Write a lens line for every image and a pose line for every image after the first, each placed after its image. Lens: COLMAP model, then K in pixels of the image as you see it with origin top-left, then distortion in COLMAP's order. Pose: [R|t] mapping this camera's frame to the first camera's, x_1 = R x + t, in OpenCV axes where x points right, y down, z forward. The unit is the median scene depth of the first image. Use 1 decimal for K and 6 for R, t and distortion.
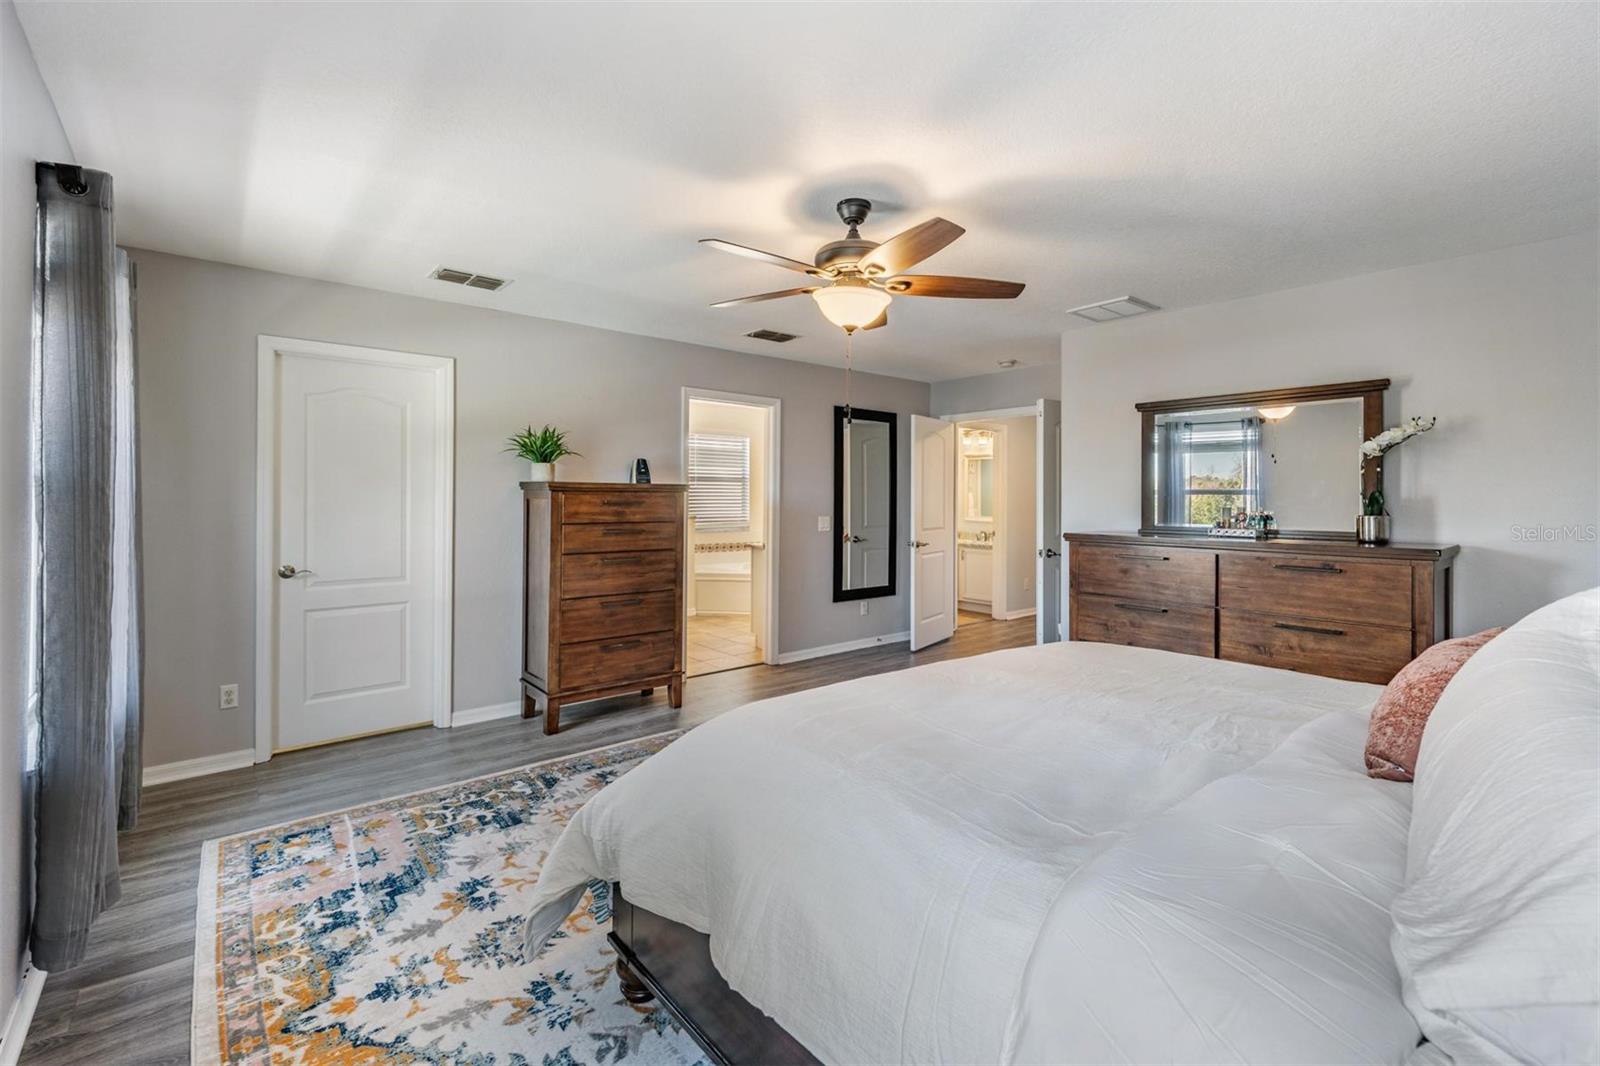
lens RADIAL K [[690.4, 0, 801.9], [0, 690.4, 512.8], [0, 0, 1]] dist [-0.000293, -0.000087]
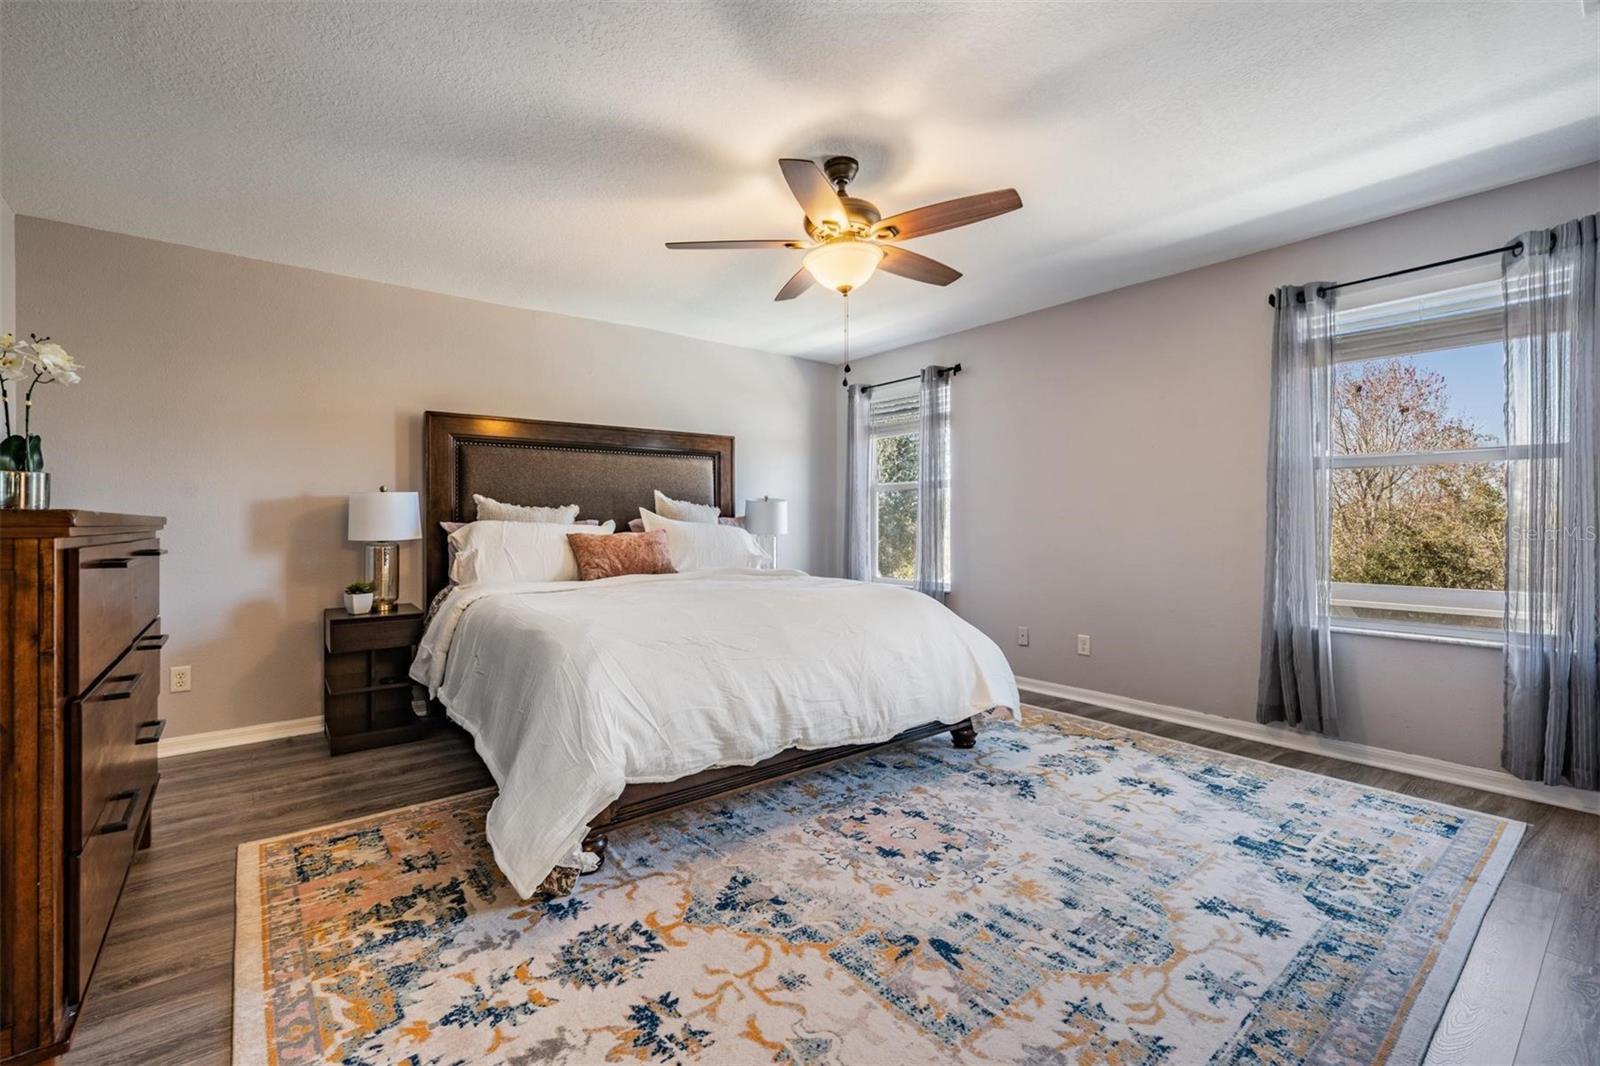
lens RADIAL K [[690.4, 0, 801.9], [0, 690.4, 512.8], [0, 0, 1]] dist [-0.000293, -0.000087]
pose [[-0.999573, -0.000606, 0.029207, 0.106224], [-0.000481, 0.999991, 0.004283, 0.051320], [-0.029209, 0.004267, -0.999564, 2.100335]]
